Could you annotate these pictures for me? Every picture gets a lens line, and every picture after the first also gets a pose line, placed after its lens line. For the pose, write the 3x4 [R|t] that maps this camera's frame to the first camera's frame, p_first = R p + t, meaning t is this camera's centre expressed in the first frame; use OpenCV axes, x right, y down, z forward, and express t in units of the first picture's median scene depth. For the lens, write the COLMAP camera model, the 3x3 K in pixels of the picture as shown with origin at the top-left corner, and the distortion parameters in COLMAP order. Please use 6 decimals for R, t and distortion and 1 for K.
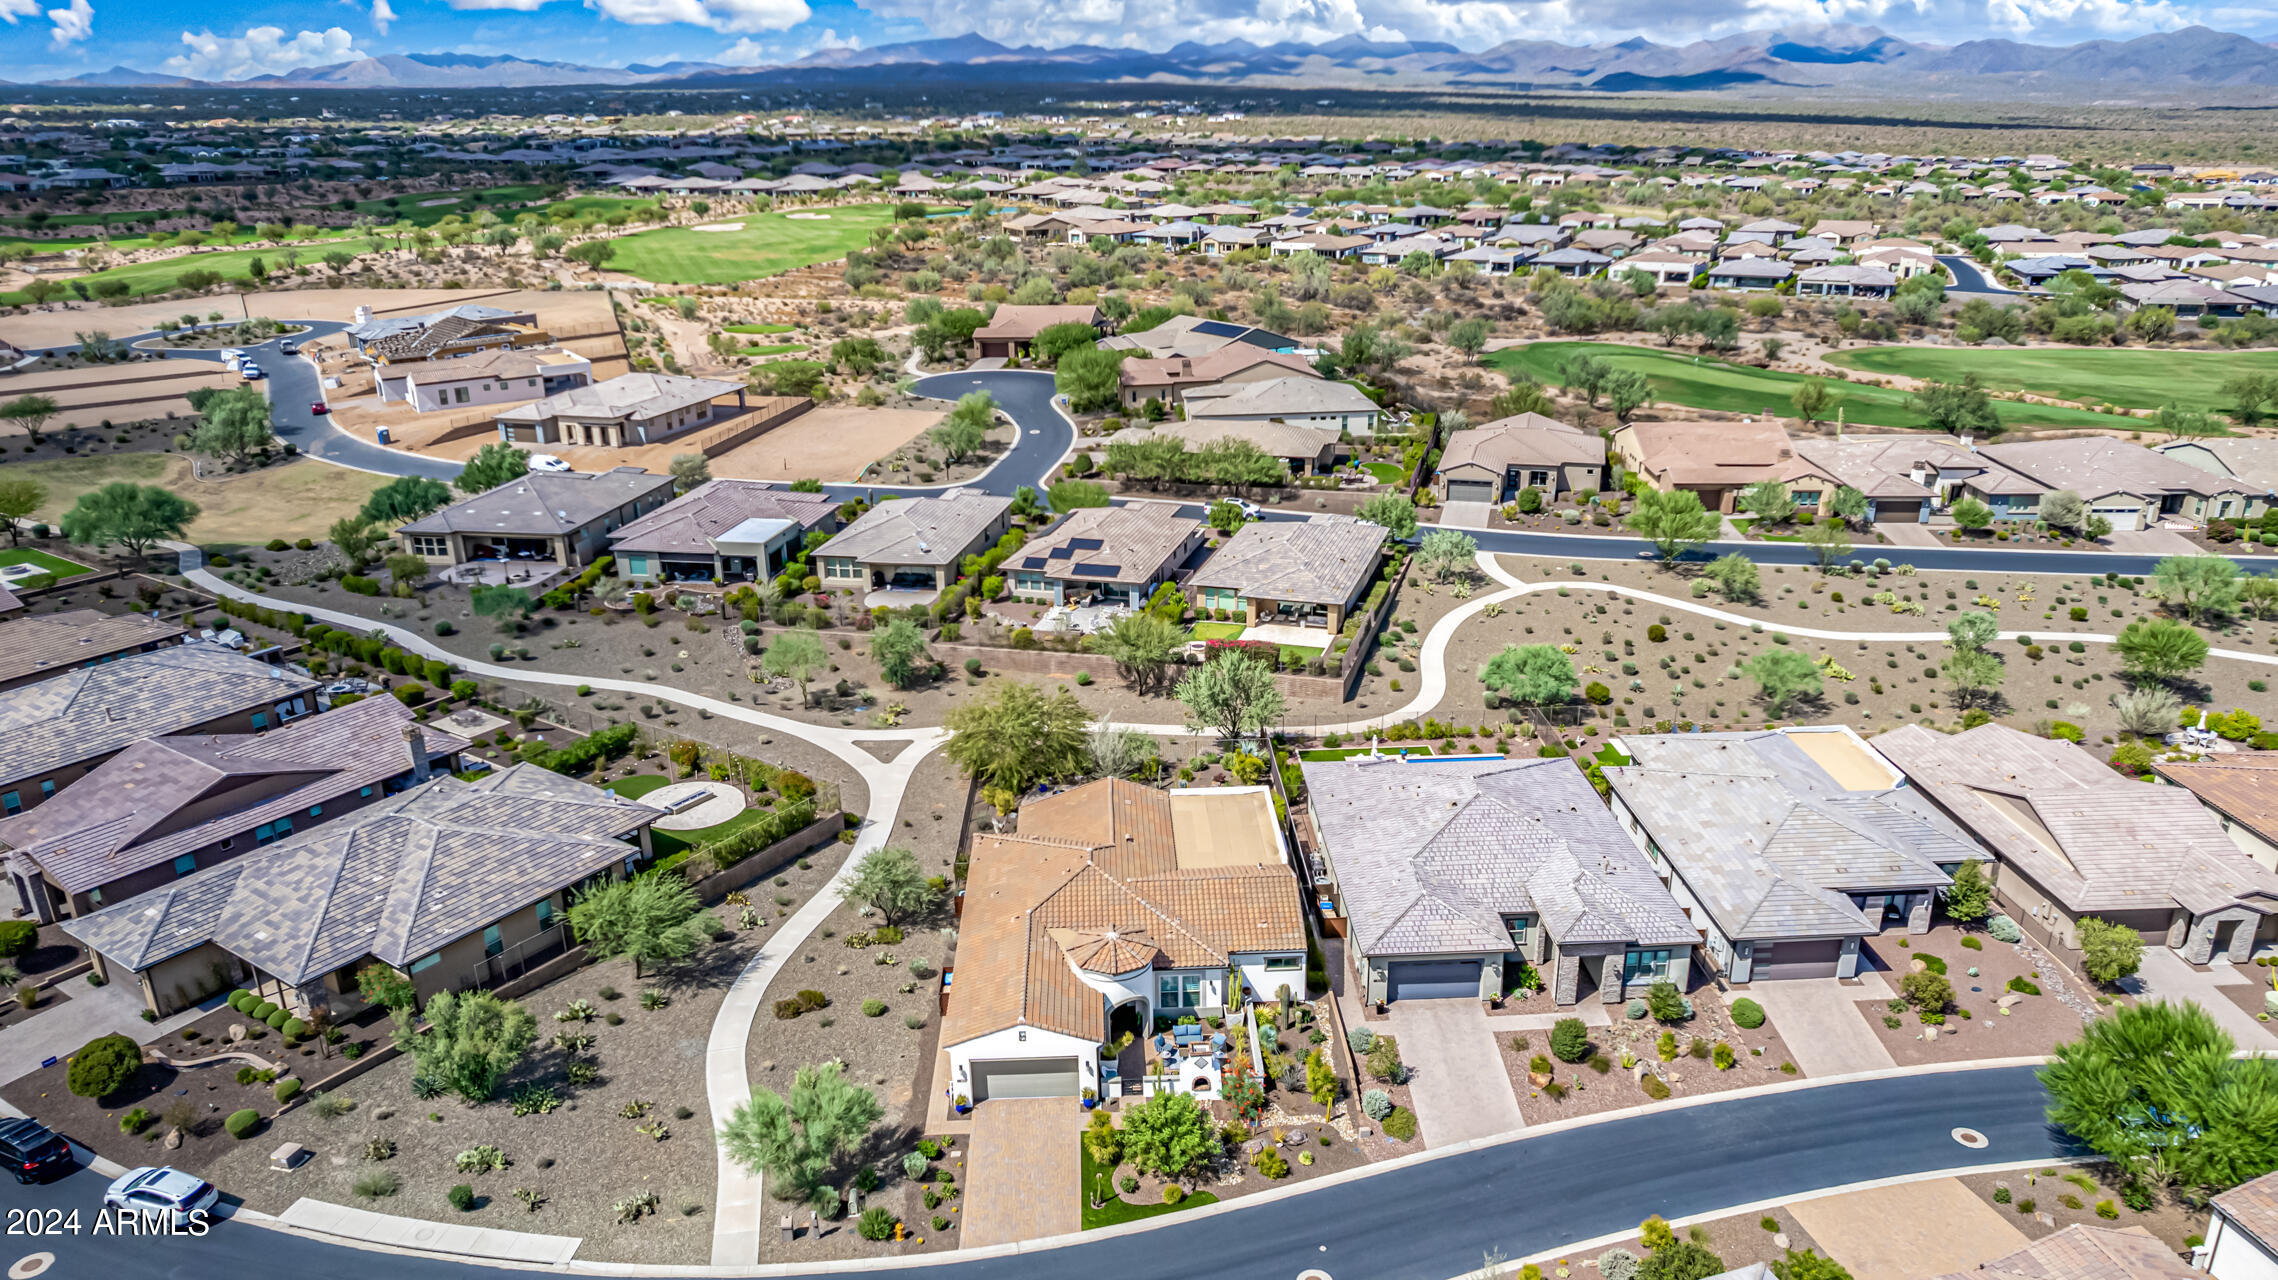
lens RADIAL K [[1538.2, 0, 1139.0], [0, 1538.2, 640.0], [0, 0, 1]] dist [-0.069485, 0.061613]
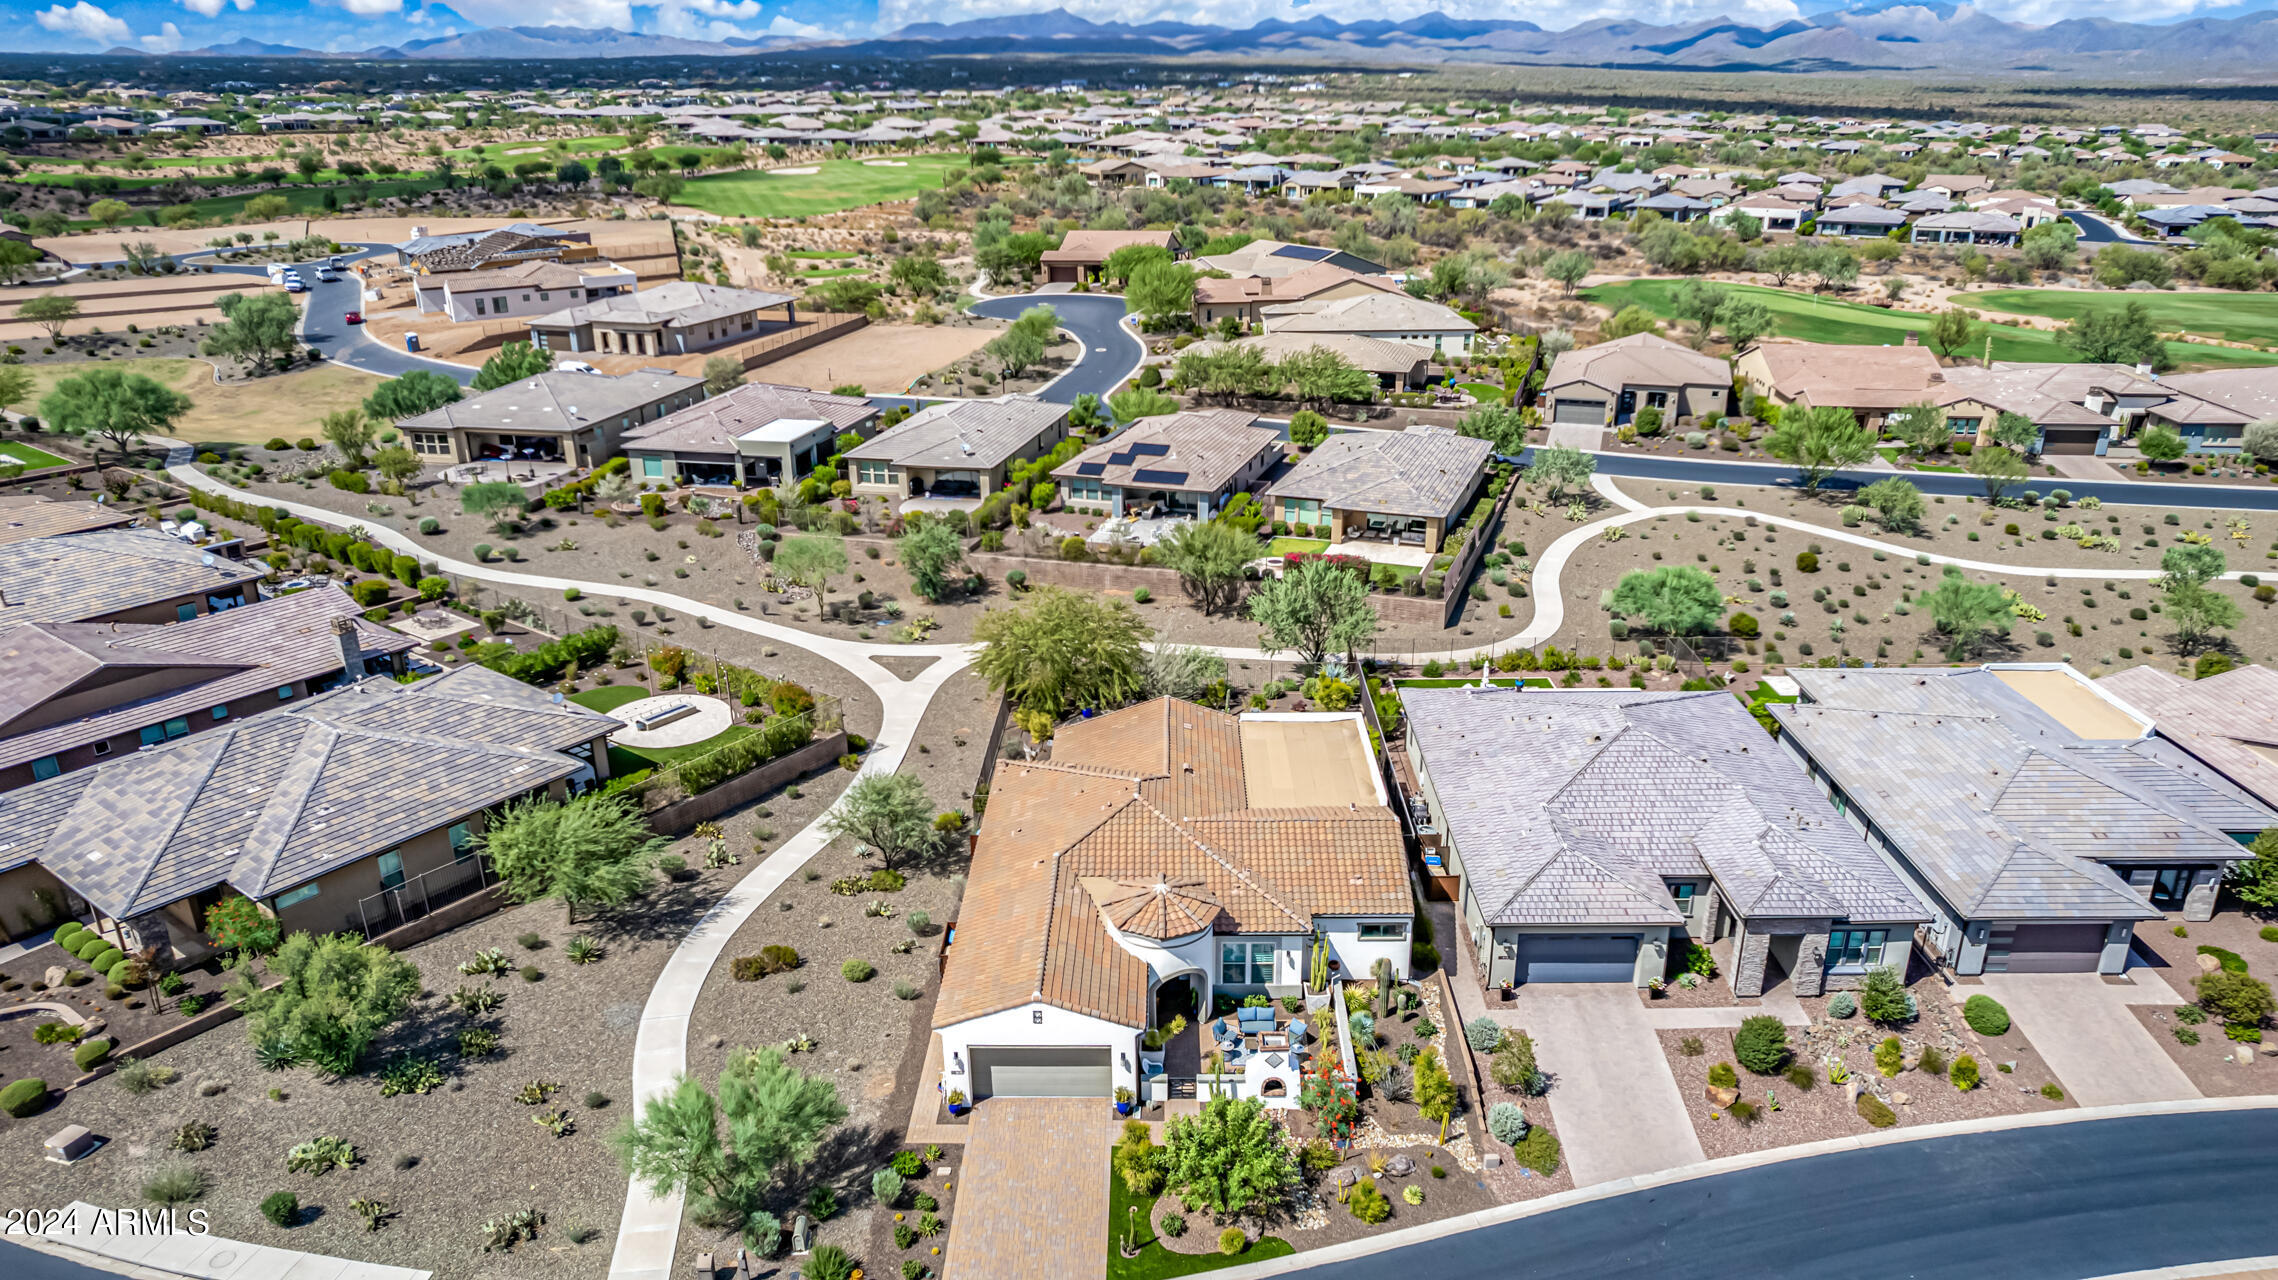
lens RADIAL K [[1497.0, 0, 1139.0], [0, 1497.0, 640.0], [0, 0, 1]] dist [-0.077047, 0.074815]
pose [[0.998637, 0.023901, -0.046401, 0.001826], [-0.022929, 0.999508, 0.021380, 0.031692], [0.046889, -0.020287, 0.998694, 0.153822]]
